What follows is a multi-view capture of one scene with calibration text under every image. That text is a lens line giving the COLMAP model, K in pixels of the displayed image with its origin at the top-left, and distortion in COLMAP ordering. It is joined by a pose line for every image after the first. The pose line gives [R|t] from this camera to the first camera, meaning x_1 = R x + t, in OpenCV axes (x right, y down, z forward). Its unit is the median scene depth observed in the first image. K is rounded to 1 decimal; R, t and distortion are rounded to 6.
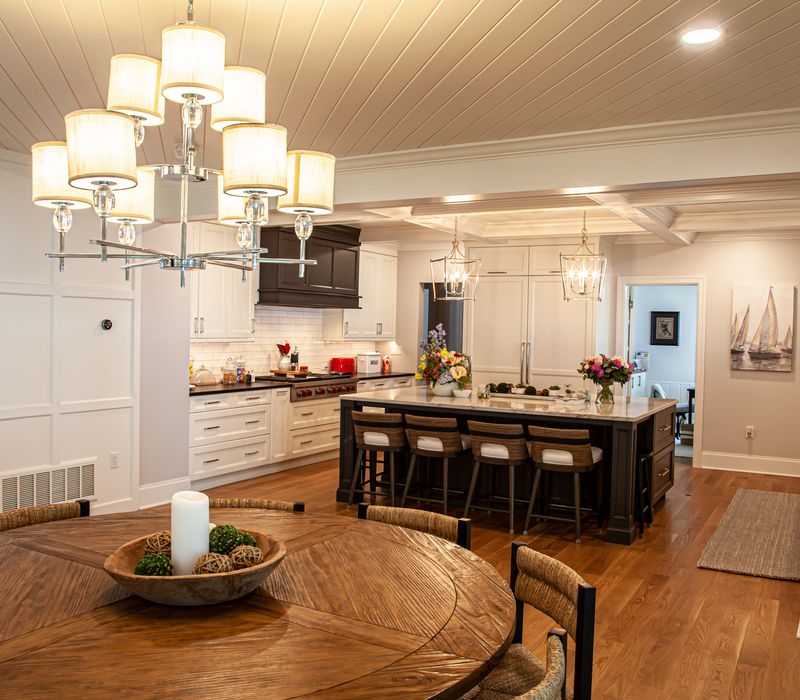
lens RADIAL K [[770.8, 0, 400.0], [0, 770.8, 350.0], [0, 0, 1]] dist [-0.090557, 0.069287]
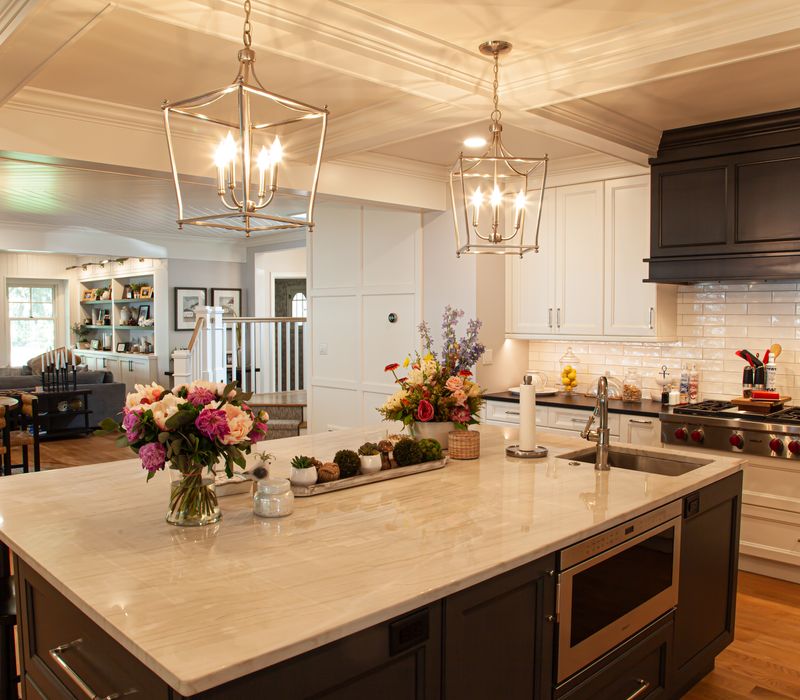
lens RADIAL K [[716.3, 0, 400.0], [0, 716.3, 350.0], [0, 0, 1]] dist [-0.084212, 0.010693]
pose [[-0.294282, 0.023485, -0.955430, 0.451075], [-0.035503, 0.998739, 0.035485, -0.018013], [0.955059, 0.044363, -0.293077, 0.971225]]
